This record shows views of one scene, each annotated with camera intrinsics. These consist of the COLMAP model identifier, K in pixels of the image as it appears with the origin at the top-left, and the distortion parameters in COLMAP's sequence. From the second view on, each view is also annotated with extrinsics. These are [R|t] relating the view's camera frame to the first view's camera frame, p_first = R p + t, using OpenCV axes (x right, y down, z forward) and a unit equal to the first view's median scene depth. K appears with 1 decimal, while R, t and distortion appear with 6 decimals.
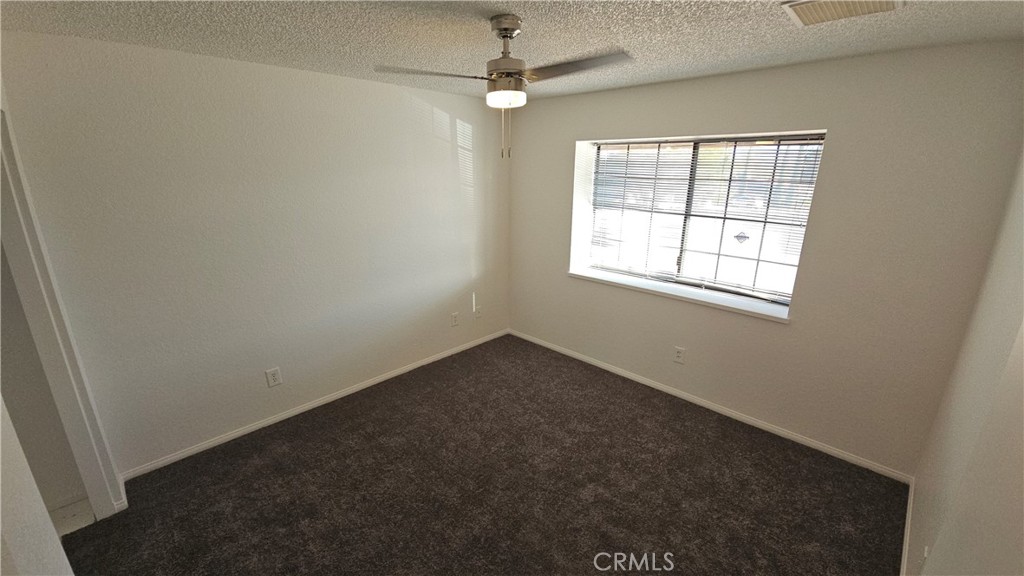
lens RADIAL K [[417.0, 0, 510.8], [0, 417.0, 285.3], [0, 0, 1]] dist [-0.000054, -0.002627]
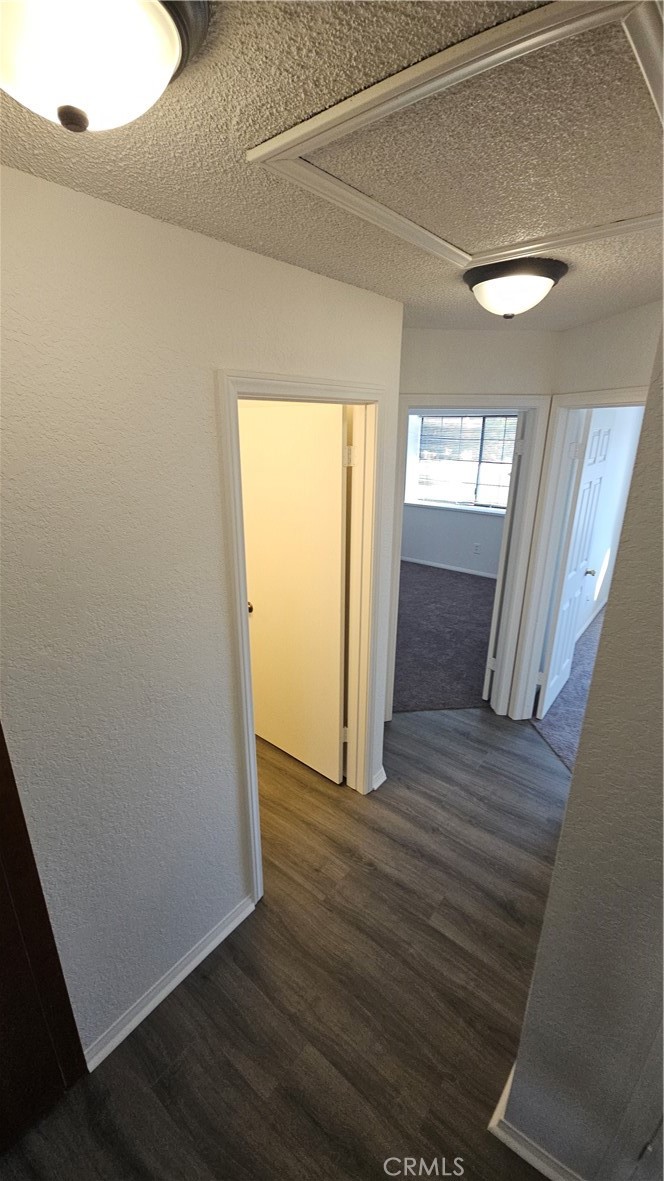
lens RADIAL K [[480.9, 0, 332.2], [0, 480.9, 591.2], [0, 0, 1]] dist [-0.000054, -0.002627]
pose [[0.994585, -0.034429, 0.098055, -0.311406], [0.029981, 0.998469, 0.046486, 0.205735], [-0.099505, -0.043295, 0.994095, -0.732816]]
